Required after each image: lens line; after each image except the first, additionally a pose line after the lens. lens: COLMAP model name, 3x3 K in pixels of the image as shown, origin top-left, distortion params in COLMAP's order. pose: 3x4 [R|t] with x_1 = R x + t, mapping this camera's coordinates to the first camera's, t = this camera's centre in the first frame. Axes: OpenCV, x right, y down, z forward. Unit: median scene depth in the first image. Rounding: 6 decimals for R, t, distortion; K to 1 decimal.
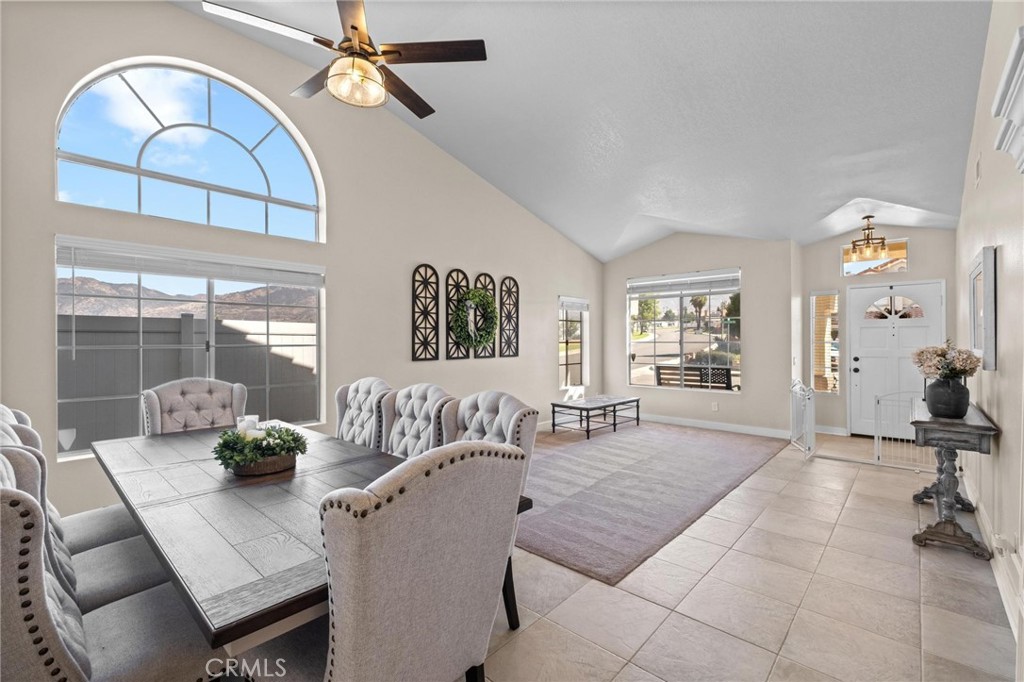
lens RADIAL K [[443.9, 0, 512.0], [0, 443.9, 341.0], [0, 0, 1]] dist [-0.000712, -0.000618]
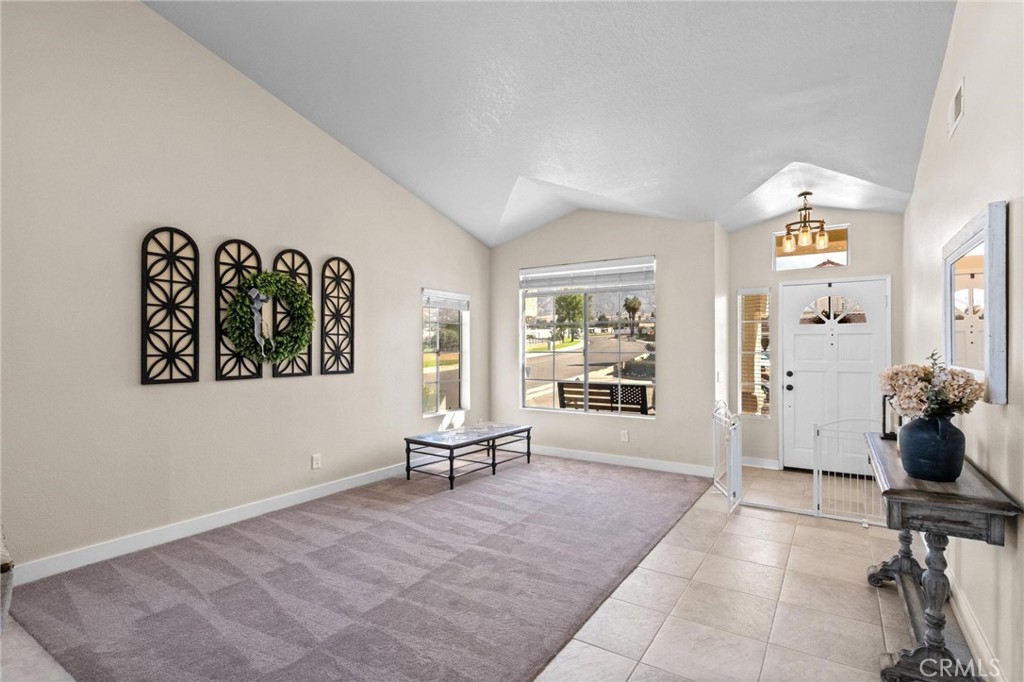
lens RADIAL K [[502.0, 0, 515.0], [0, 502.0, 350.0], [0, 0, 1]] dist [0.005684, 0.000542]
pose [[0.985942, 0.000979, 0.167086, 0.148285], [-0.001506, 0.999994, 0.003027, -0.004608], [-0.167082, -0.003236, 0.985938, 0.206583]]
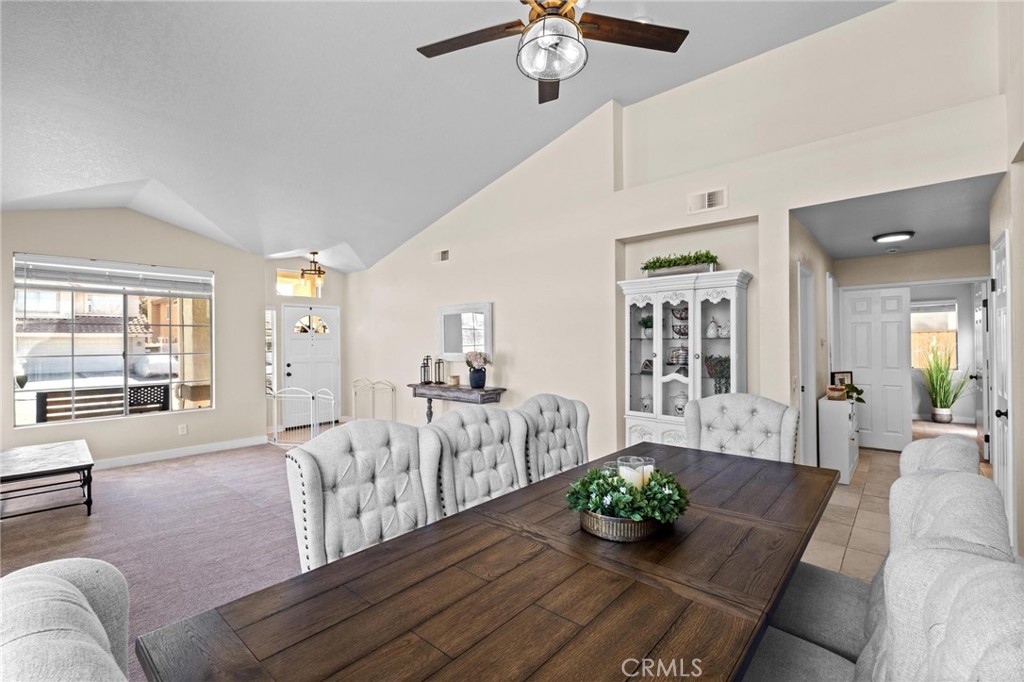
lens RADIAL K [[446.6, 0, 513.2], [0, 446.6, 344.5], [0, 0, 1]] dist [0.000070, -0.000710]
pose [[-0.017728, 0.001050, 0.999842, -0.498726], [0.011625, 0.999932, -0.000844, -0.008304], [-0.999775, 0.011609, -0.017739, 0.460561]]
